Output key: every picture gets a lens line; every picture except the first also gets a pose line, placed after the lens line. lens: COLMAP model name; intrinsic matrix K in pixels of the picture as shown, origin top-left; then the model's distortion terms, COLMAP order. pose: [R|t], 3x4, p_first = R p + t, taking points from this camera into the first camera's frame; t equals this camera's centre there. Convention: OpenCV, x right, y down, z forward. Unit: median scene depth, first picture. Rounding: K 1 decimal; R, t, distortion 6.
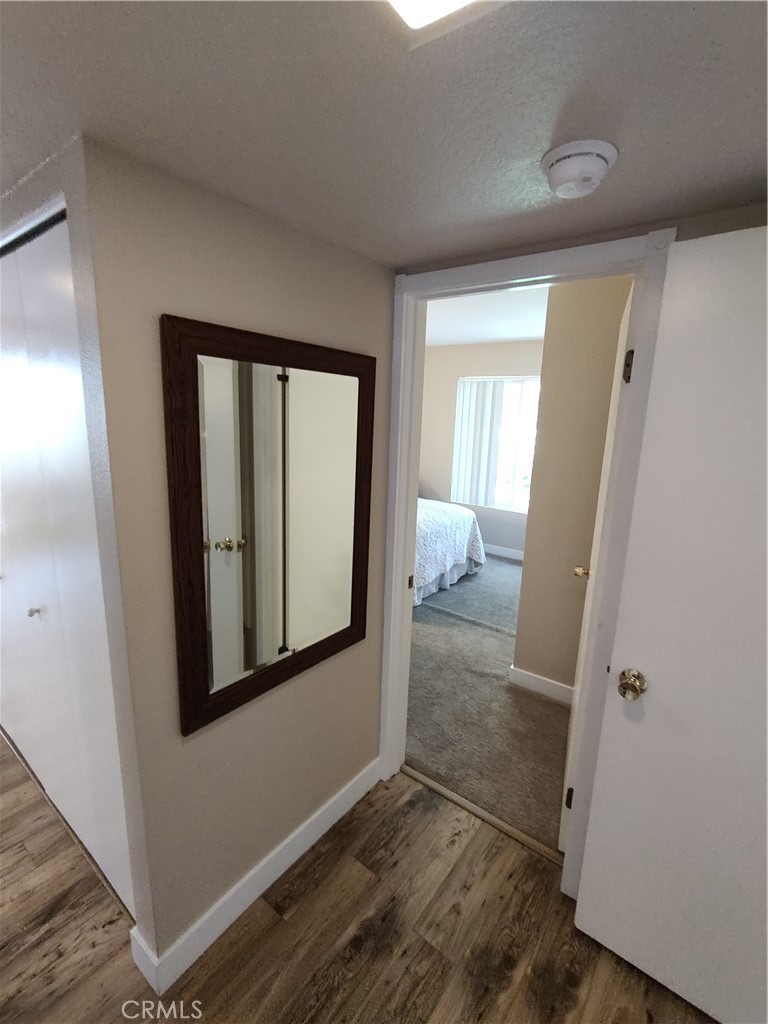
lens RADIAL K [[459.2, 0, 387.0], [0, 459.2, 511.8], [0, 0, 1]] dist [0.001330, -0.001747]
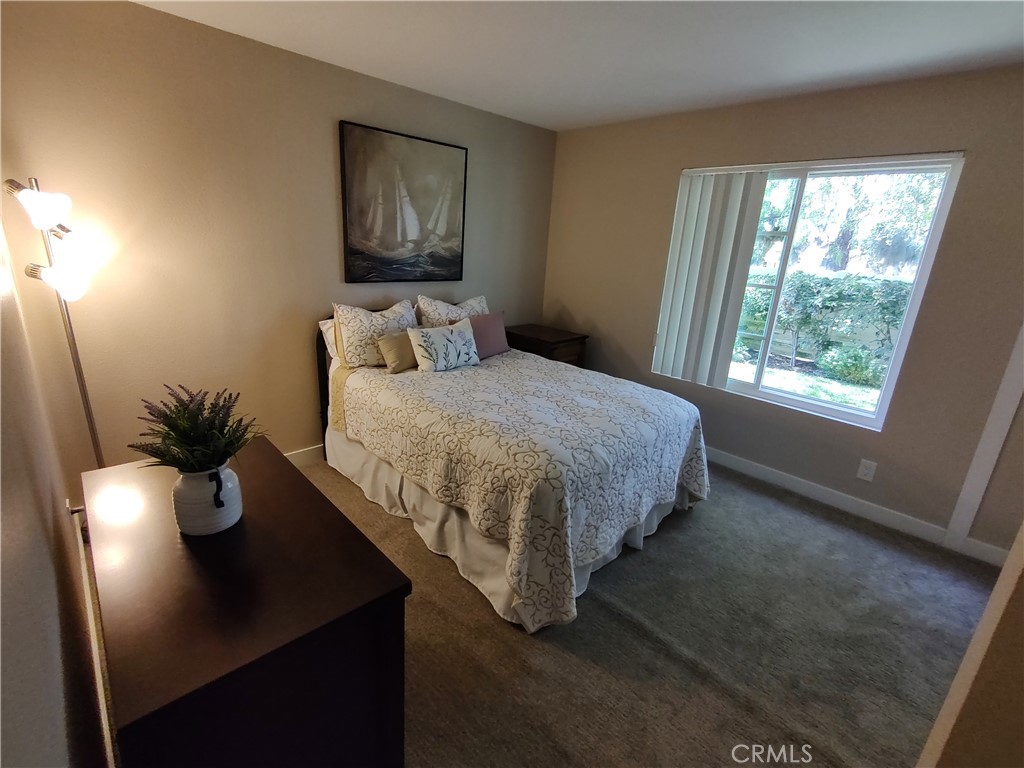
lens RADIAL K [[459.2, 0, 512.0], [0, 459.2, 379.1], [0, 0, 1]] dist [0.001330, -0.001747]
pose [[0.989497, 0.064387, -0.129424, 0.038438], [-0.053925, 0.995108, 0.082775, -0.072545], [0.134121, -0.074926, 0.988128, 0.443979]]
